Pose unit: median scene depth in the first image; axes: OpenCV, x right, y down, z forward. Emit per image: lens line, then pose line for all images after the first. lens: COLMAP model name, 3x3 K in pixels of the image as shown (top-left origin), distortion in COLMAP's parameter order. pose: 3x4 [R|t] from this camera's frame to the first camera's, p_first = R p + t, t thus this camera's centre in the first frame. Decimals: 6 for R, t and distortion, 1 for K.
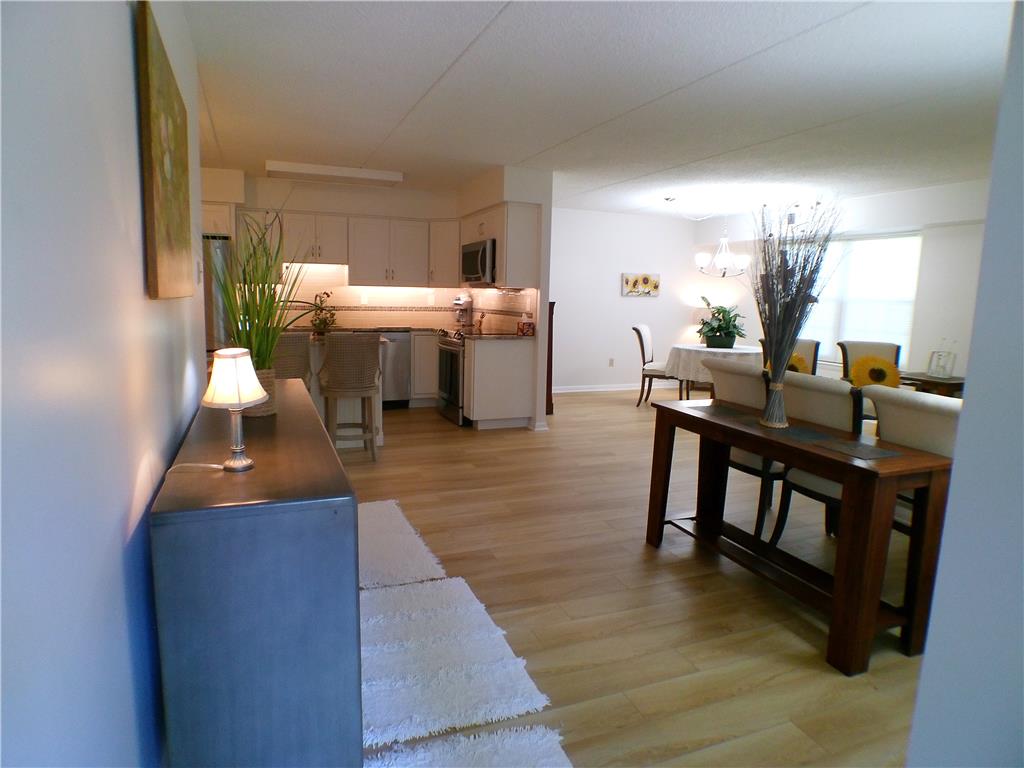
lens RADIAL K [[631.5, 0, 512.0], [0, 631.5, 384.0], [0, 0, 1]] dist [-0.072949, -0.000482]
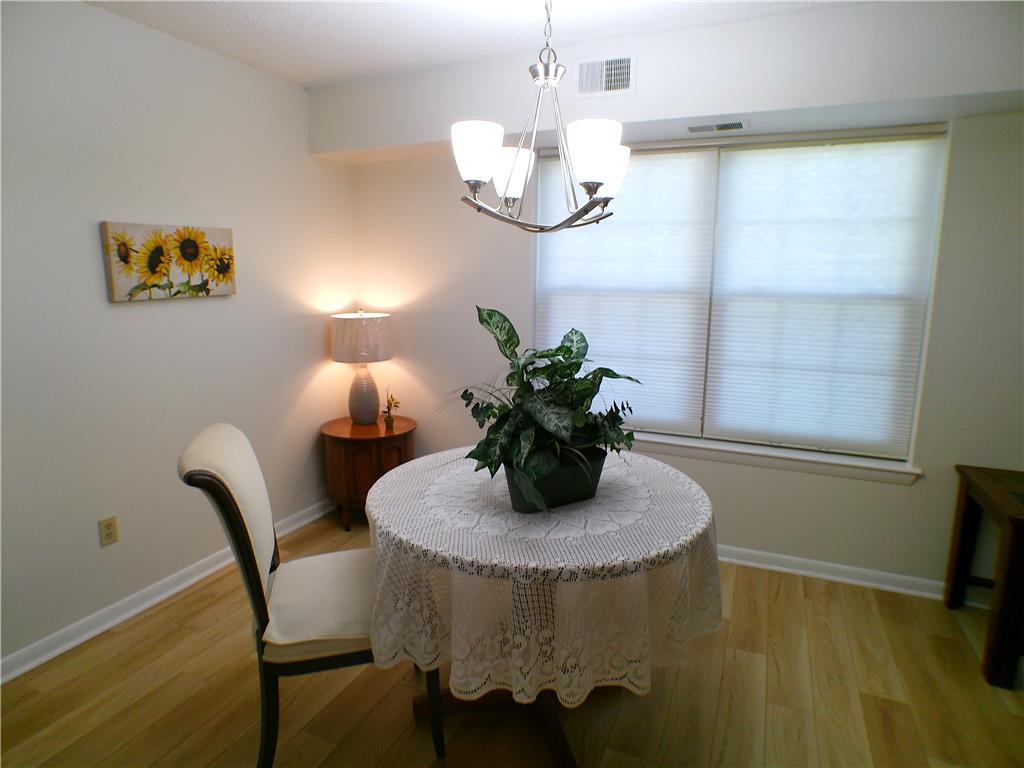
lens RADIAL K [[631.5, 0, 512.0], [0, 631.5, 384.0], [0, 0, 1]] dist [-0.072949, -0.000482]
pose [[0.745267, -0.131502, 0.653670, 0.124682], [0.104075, 0.991285, 0.080762, -0.107622], [-0.658594, 0.007841, 0.752458, 0.674714]]
